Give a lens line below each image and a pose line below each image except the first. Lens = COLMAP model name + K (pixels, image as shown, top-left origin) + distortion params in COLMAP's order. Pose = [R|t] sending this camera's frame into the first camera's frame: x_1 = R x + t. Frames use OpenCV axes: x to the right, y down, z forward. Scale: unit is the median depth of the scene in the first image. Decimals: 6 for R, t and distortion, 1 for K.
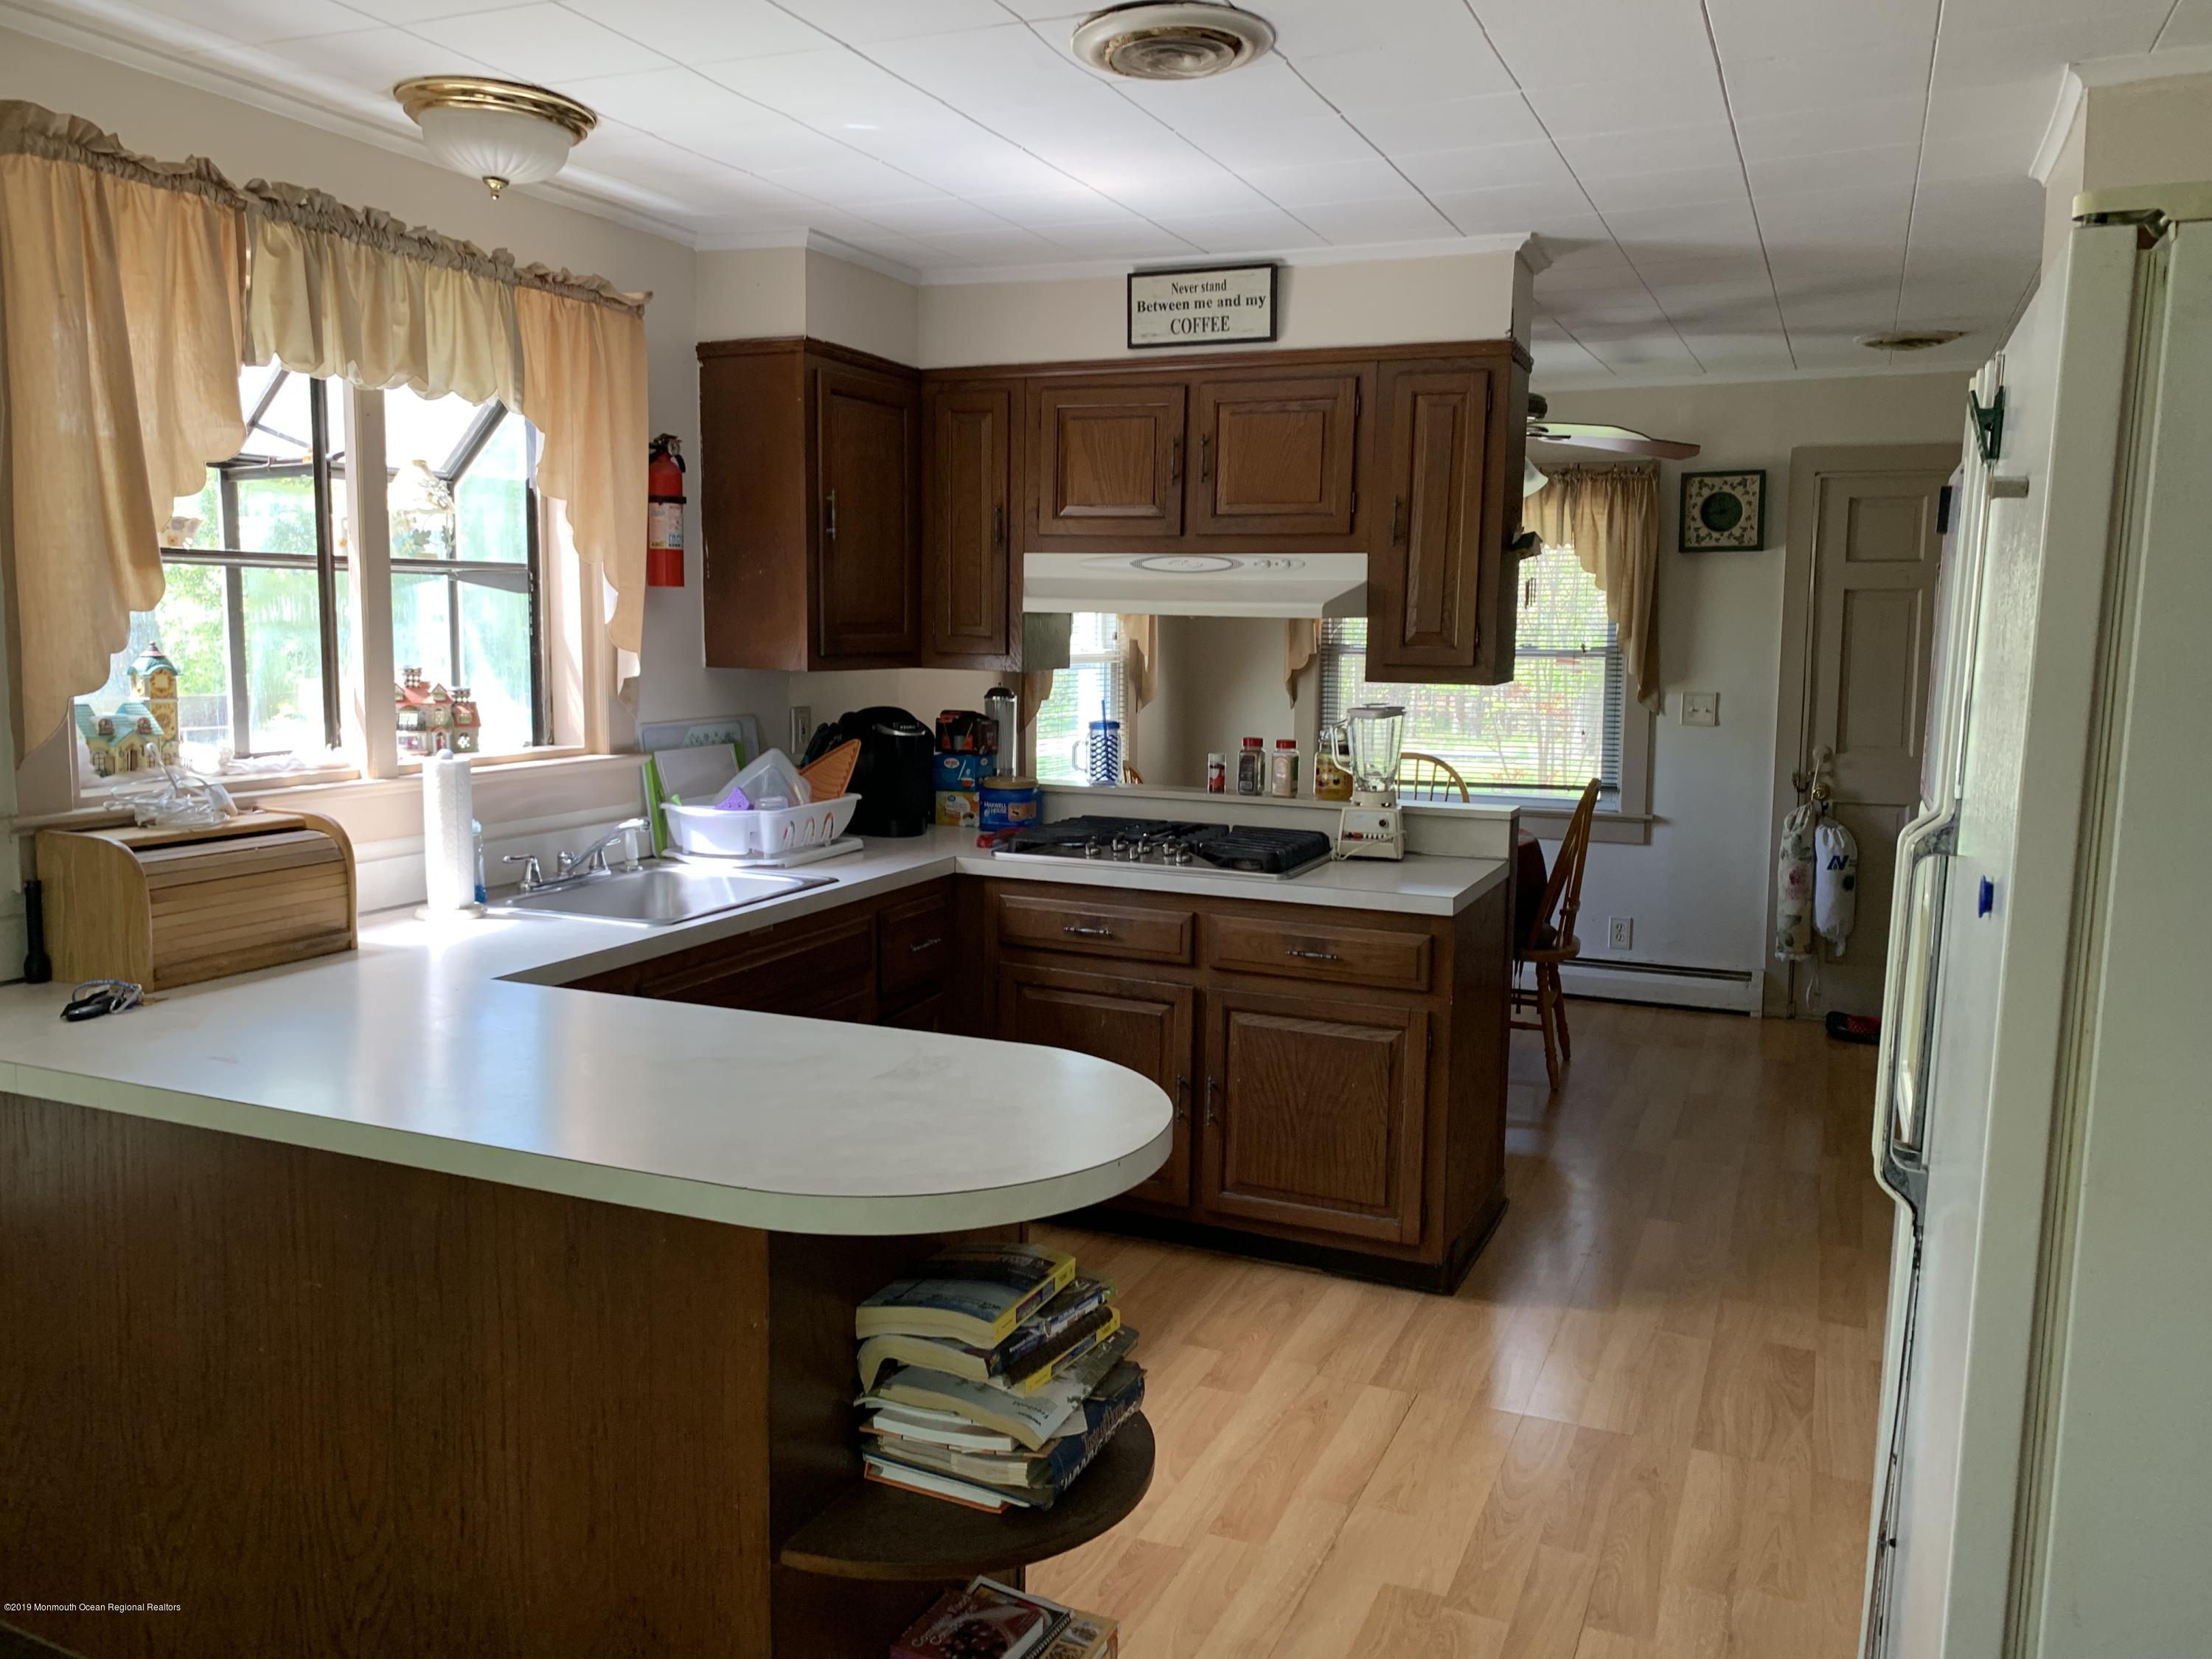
lens RADIAL K [[1650.0, 0, 1125.4], [0, 1650.0, 811.2], [0, 0, 1]] dist [-0.013226, -0.011091]
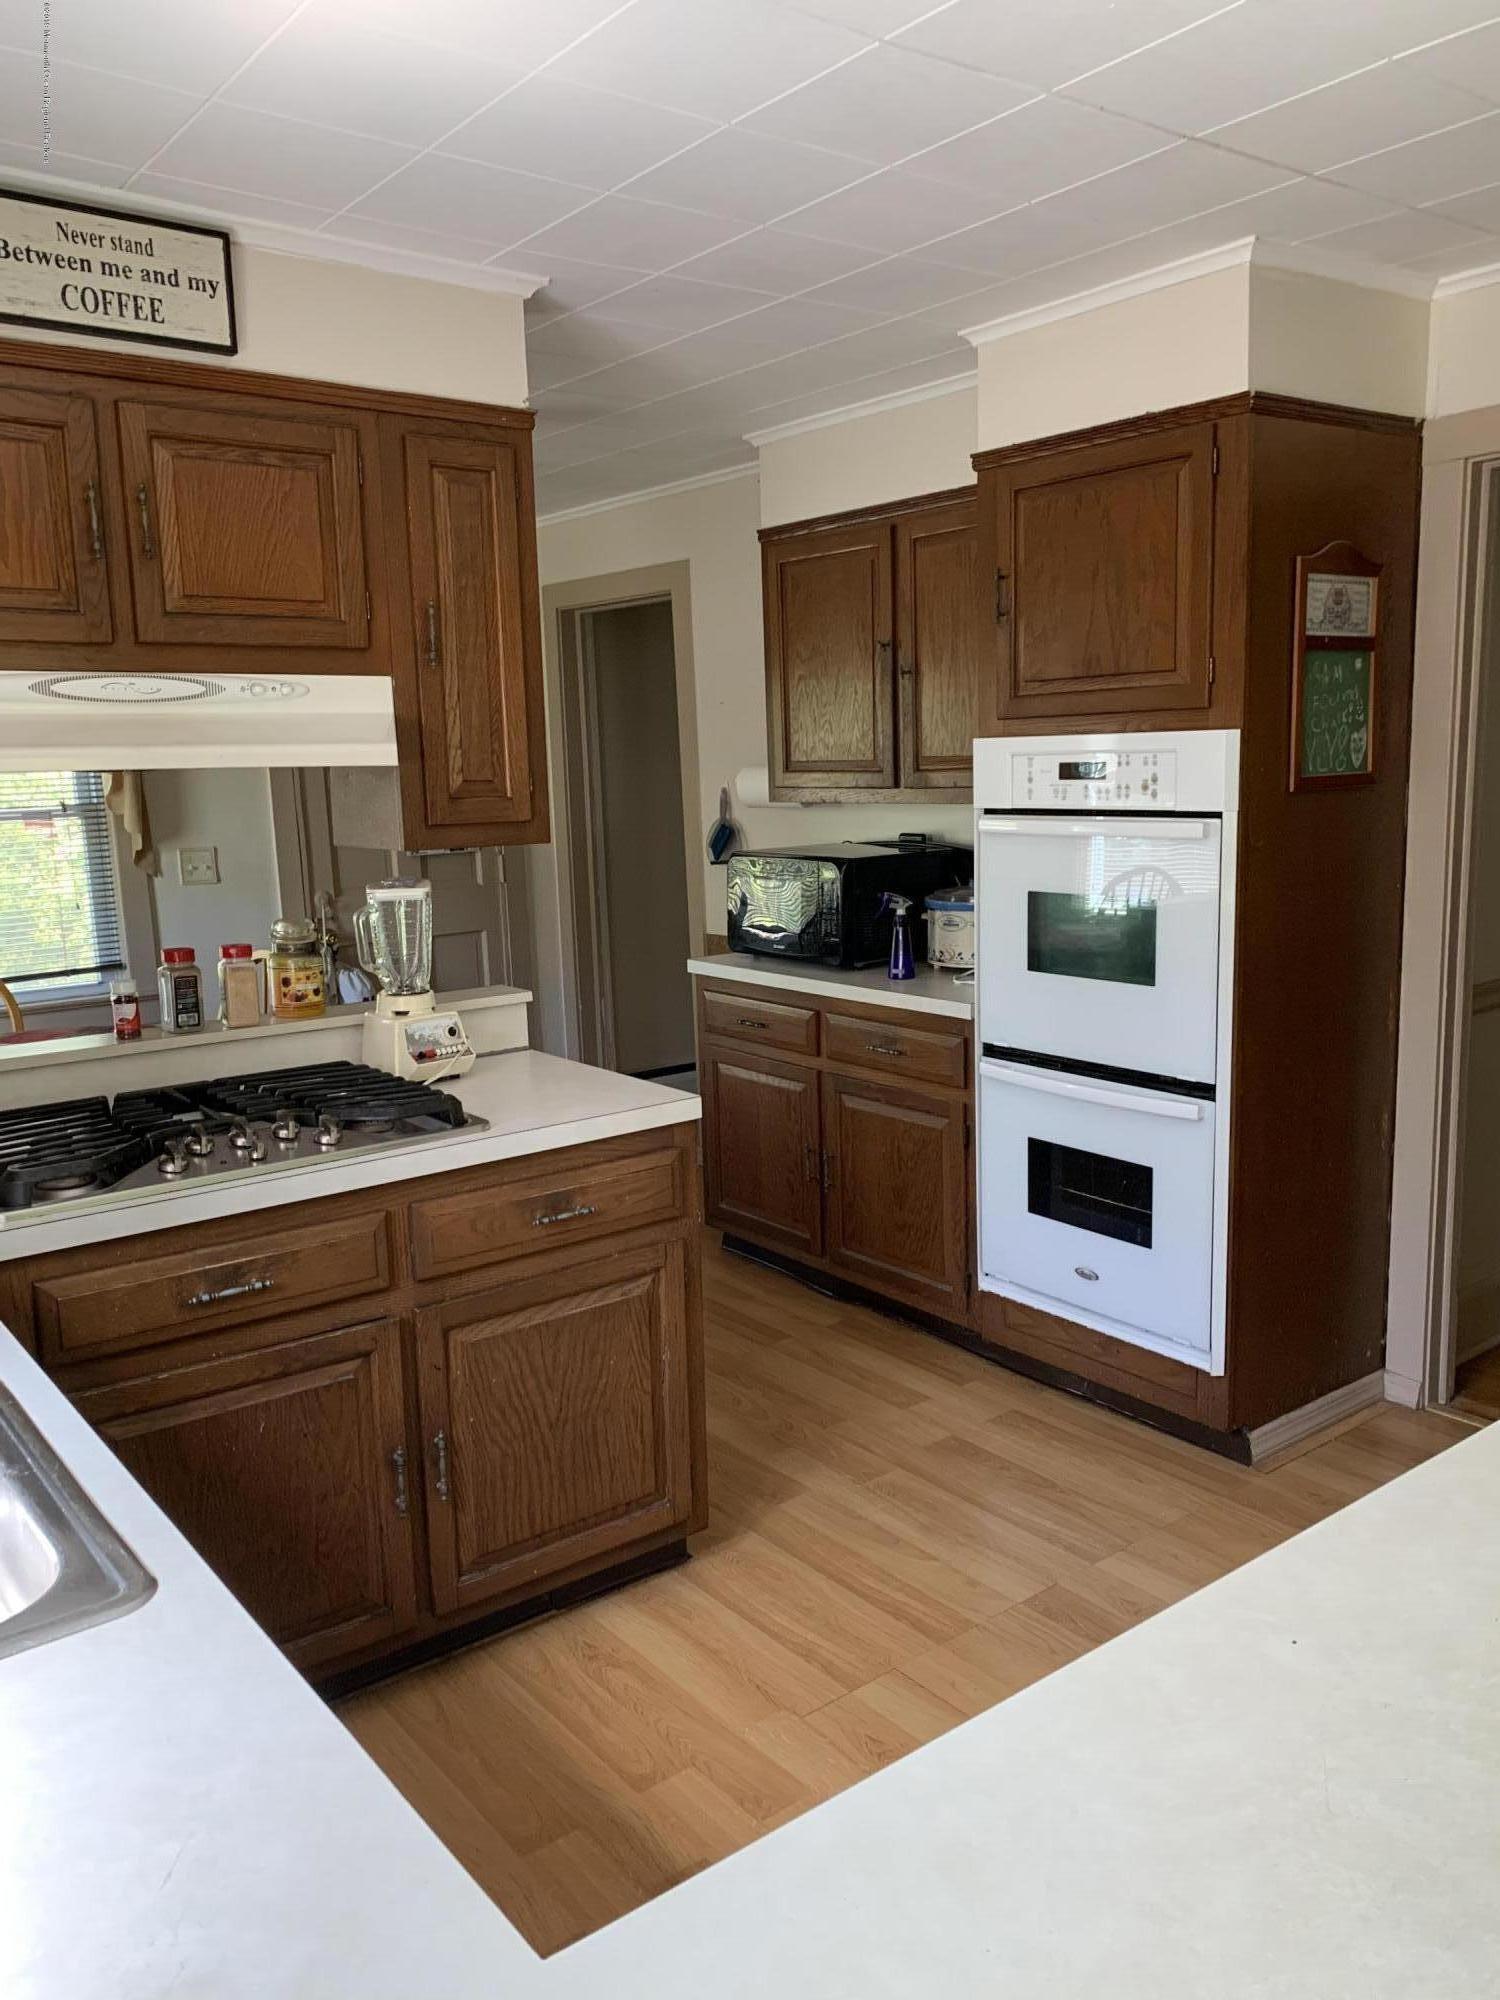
lens RADIAL K [[1491.9, 0, 749.6], [0, 1491.9, 1005.5], [0, 0, 1]] dist [-0.013226, -0.011091]
pose [[0.469809, -0.168258, 0.866585, -0.384993], [0.134081, 0.983879, 0.118341, -0.069421], [-0.872526, 0.060594, 0.484795, 0.550851]]
